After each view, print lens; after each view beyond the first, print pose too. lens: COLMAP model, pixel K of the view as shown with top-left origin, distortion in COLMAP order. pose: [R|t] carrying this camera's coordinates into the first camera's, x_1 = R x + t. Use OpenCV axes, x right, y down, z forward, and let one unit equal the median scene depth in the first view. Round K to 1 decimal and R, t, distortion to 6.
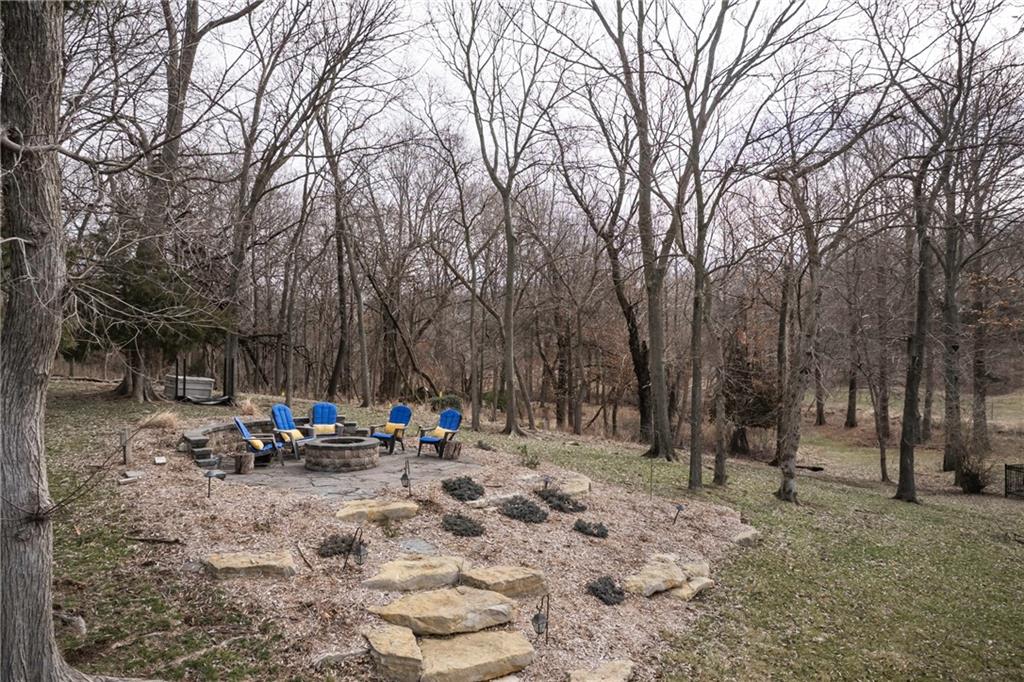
lens RADIAL K [[730.9, 0, 514.9], [0, 730.9, 342.7], [0, 0, 1]] dist [-0.038267, 0.000914]
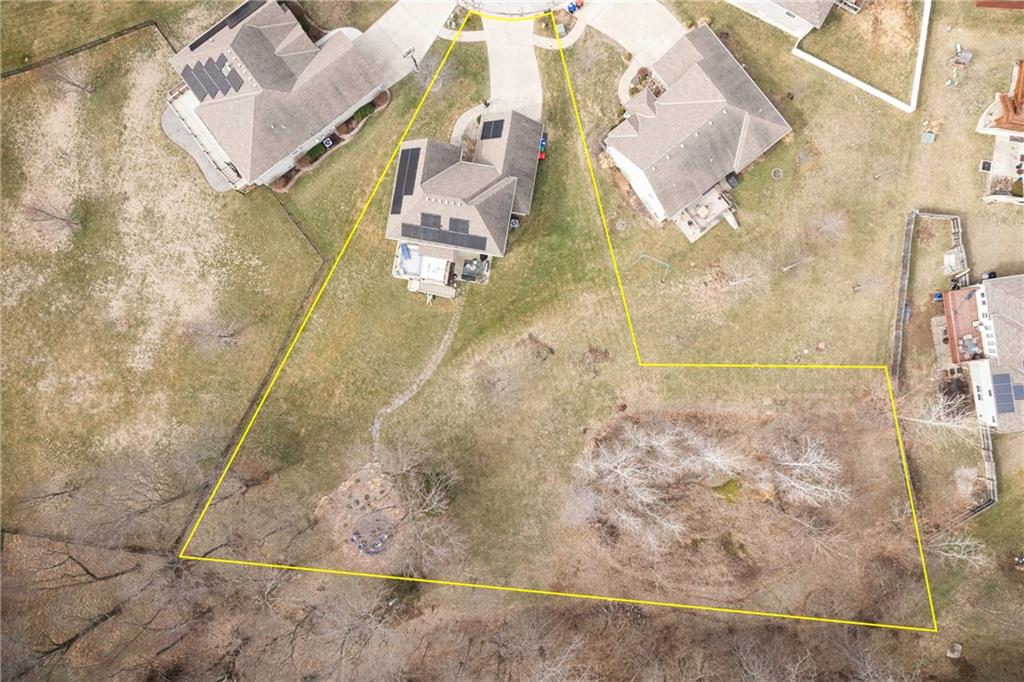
lens RADIAL K [[730.9, 0, 513.3], [0, 730.9, 338.6], [0, 0, 1]] dist [-0.038267, 0.000914]
pose [[-0.913462, -0.406739, 0.012281, -1.002480], [0.008882, 0.010245, 0.999908, -8.402124], [-0.406827, 0.913487, -0.005746, -1.350595]]
